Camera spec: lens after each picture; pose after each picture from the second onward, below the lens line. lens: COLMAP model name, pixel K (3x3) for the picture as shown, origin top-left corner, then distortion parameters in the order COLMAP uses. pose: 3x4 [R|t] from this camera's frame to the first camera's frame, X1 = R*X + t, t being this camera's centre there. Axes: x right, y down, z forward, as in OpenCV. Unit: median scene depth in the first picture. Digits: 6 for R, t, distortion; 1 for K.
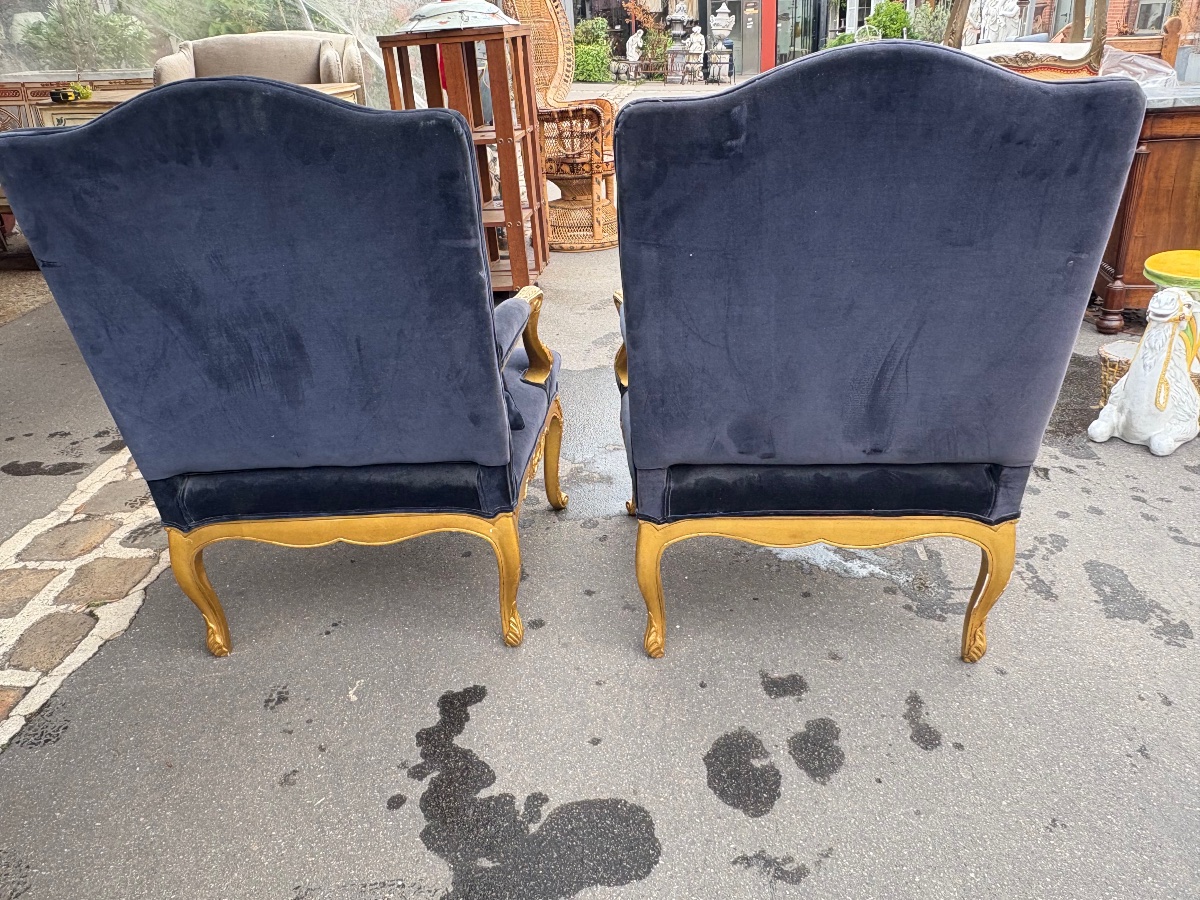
lens RADIAL K [[890.9, 0, 601.9], [0, 890.9, 454.6], [0, 0, 1]] dist [-0.008251, 0.011054]
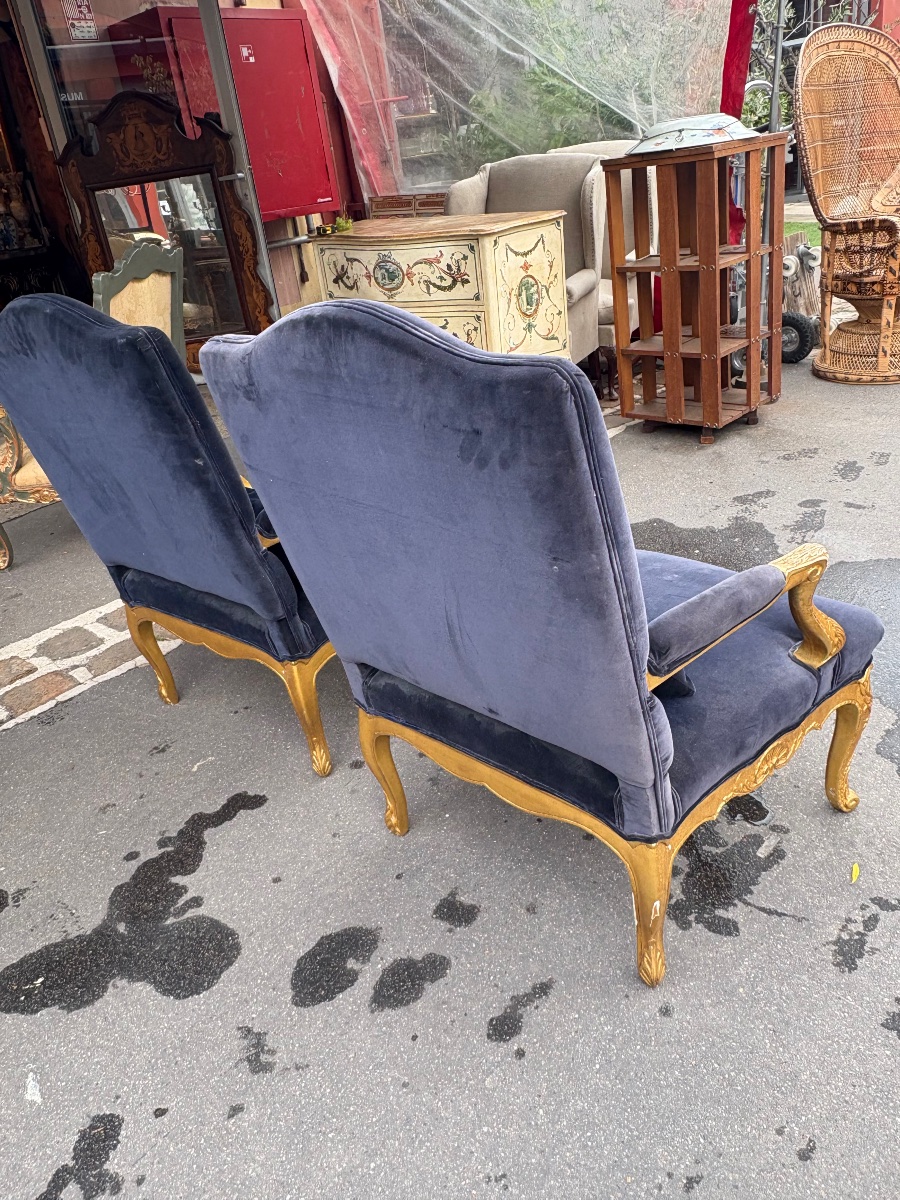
lens RADIAL K [[890.9, 0, 451.3], [0, 890.9, 593.5], [0, 0, 1]] dist [-0.008251, 0.011054]
pose [[0.783442, 0.237403, -0.574333, 0.741928], [-0.197399, 0.971362, 0.132247, -0.226687], [0.589281, 0.009765, 0.807869, 0.223237]]
